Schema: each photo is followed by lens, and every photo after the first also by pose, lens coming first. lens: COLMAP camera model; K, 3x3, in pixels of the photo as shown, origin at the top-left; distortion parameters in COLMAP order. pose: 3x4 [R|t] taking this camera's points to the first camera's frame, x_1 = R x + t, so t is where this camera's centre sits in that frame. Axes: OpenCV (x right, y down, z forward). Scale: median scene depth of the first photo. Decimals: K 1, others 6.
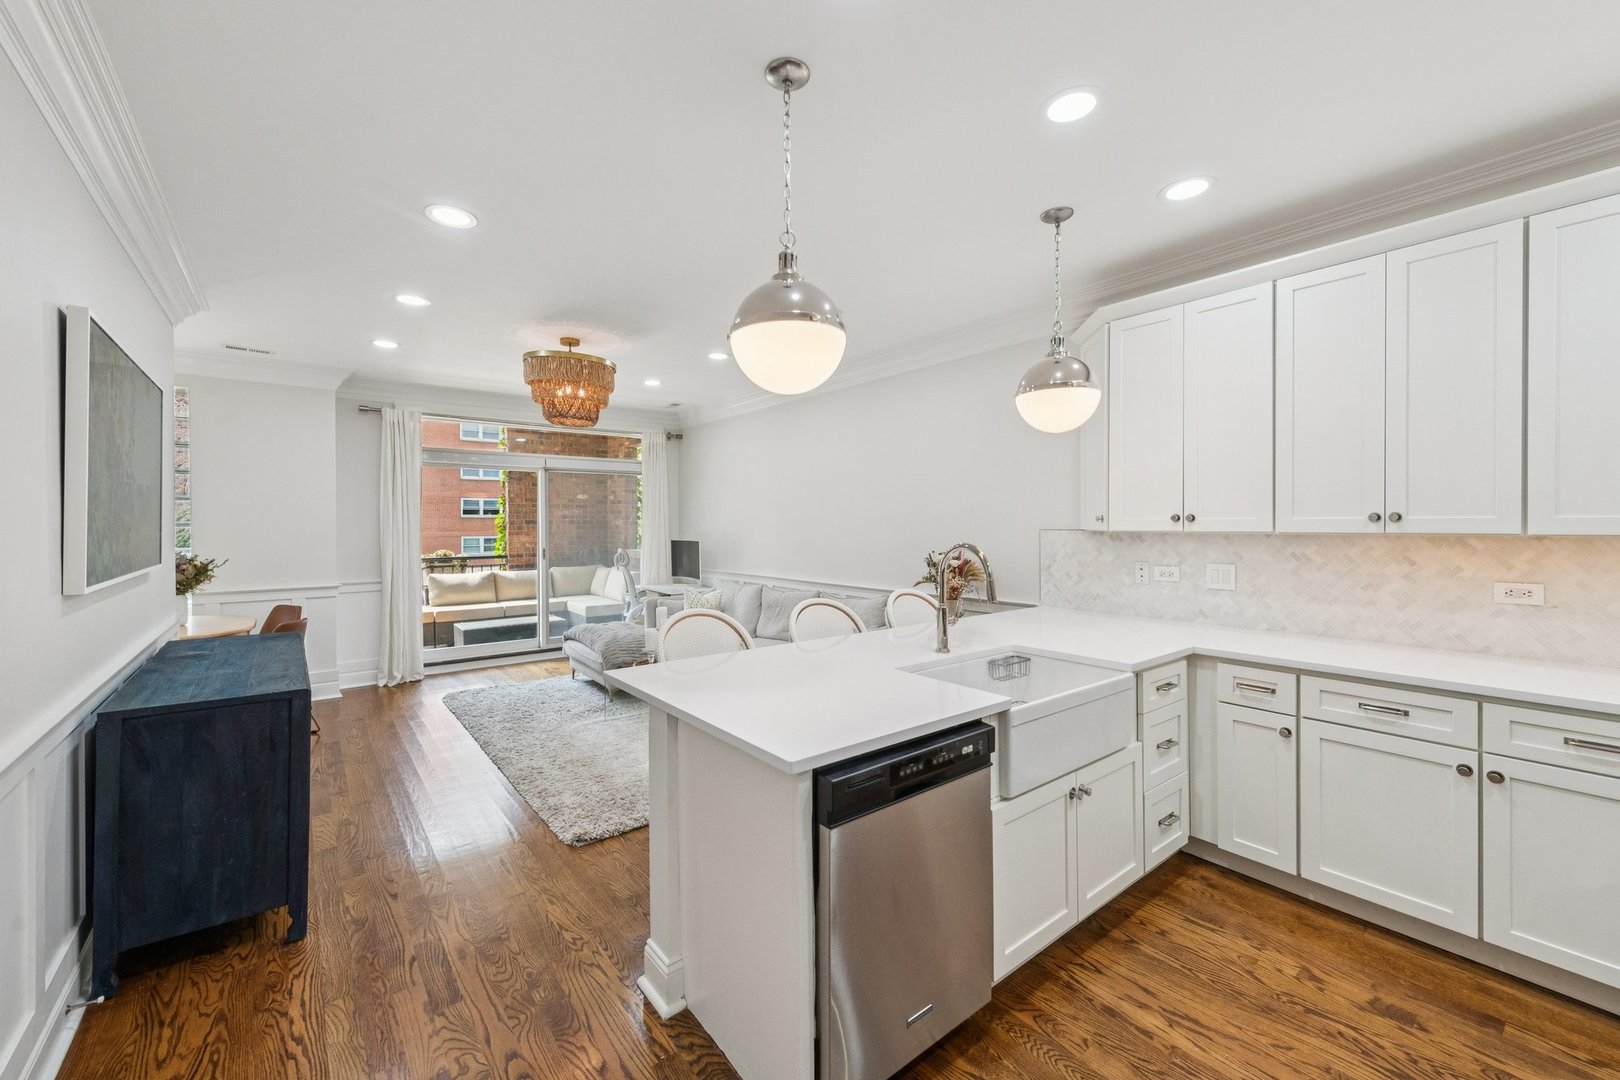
lens RADIAL K [[640.7, 0, 803.4], [0, 640.7, 526.3], [0, 0, 1]] dist [0.007072, -0.000555]
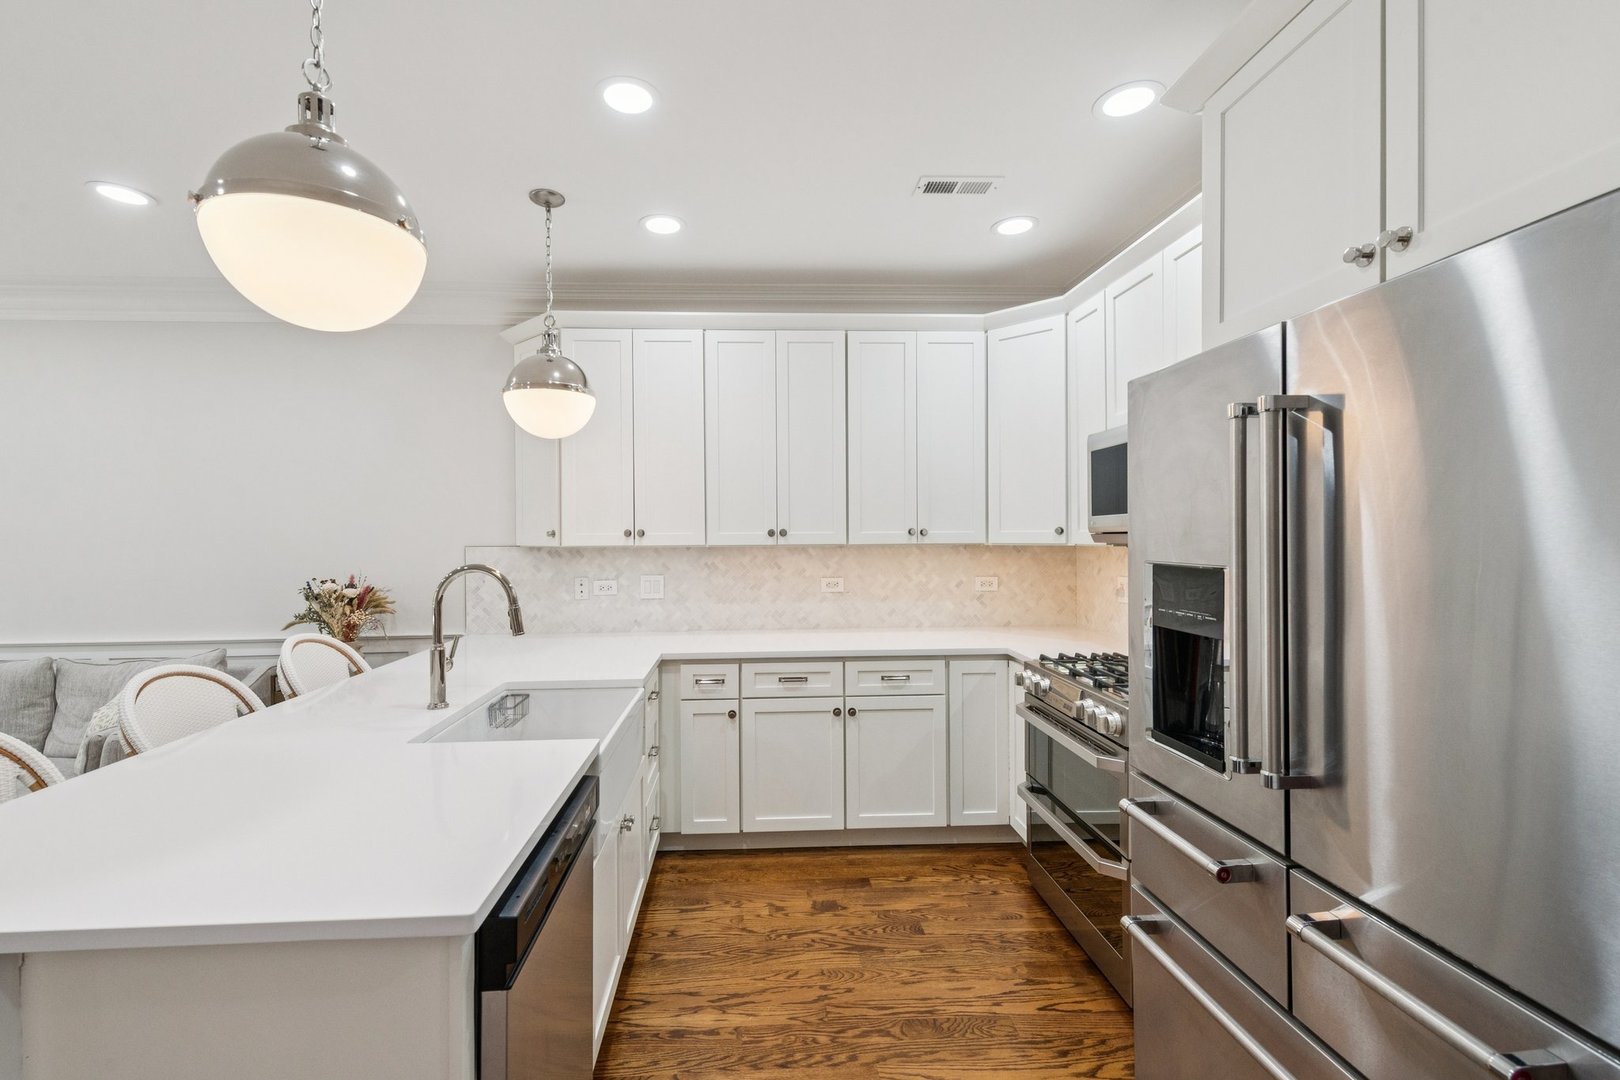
lens RADIAL K [[684.6, 0, 770.1], [0, 684.6, 534.5], [0, 0, 1]] dist [0.016624, -0.007887]
pose [[0.581602, -0.000636, 0.813473, -0.234396], [0.010675, 0.999920, -0.006851, -0.000637], [-0.813404, 0.012669, 0.581562, 0.206935]]
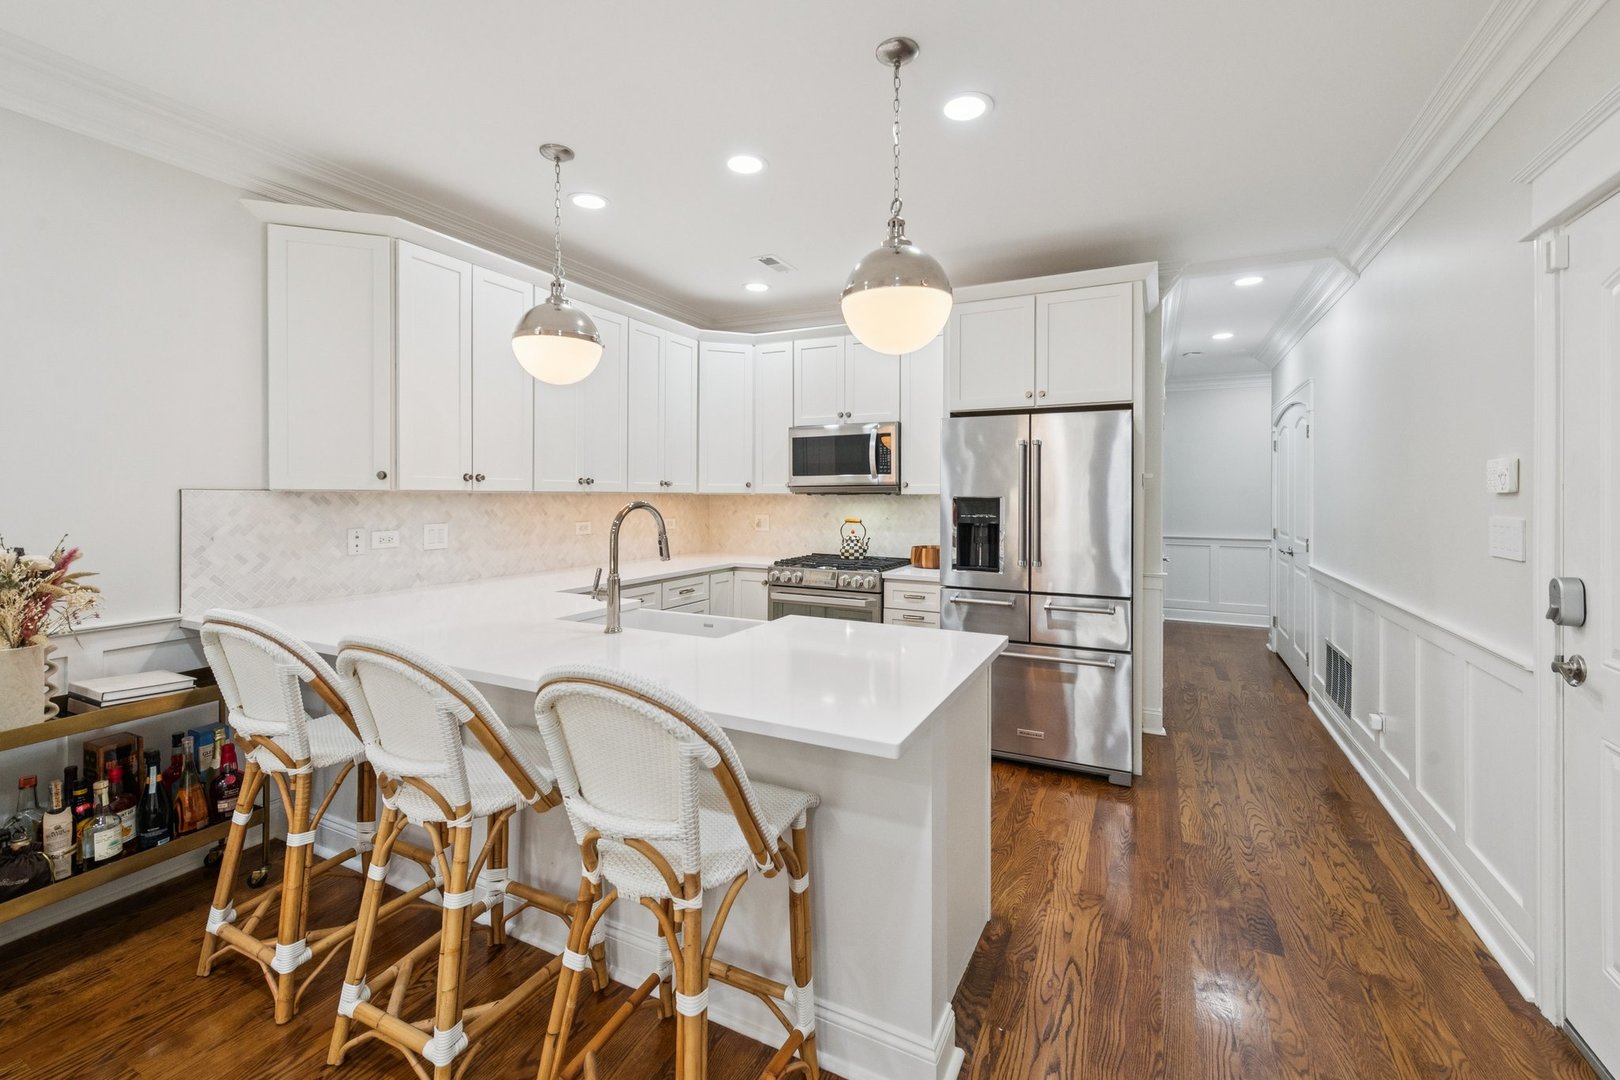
lens RADIAL K [[693.5, 0, 814.4], [0, 693.5, 499.2], [0, 0, 1]] dist [0.032670, 0.000019]
pose [[-0.428693, -0.006219, 0.903429, -0.771455], [0.000497, 0.999975, 0.007119, 0.016473], [-0.903450, 0.003501, -0.428679, 1.214664]]
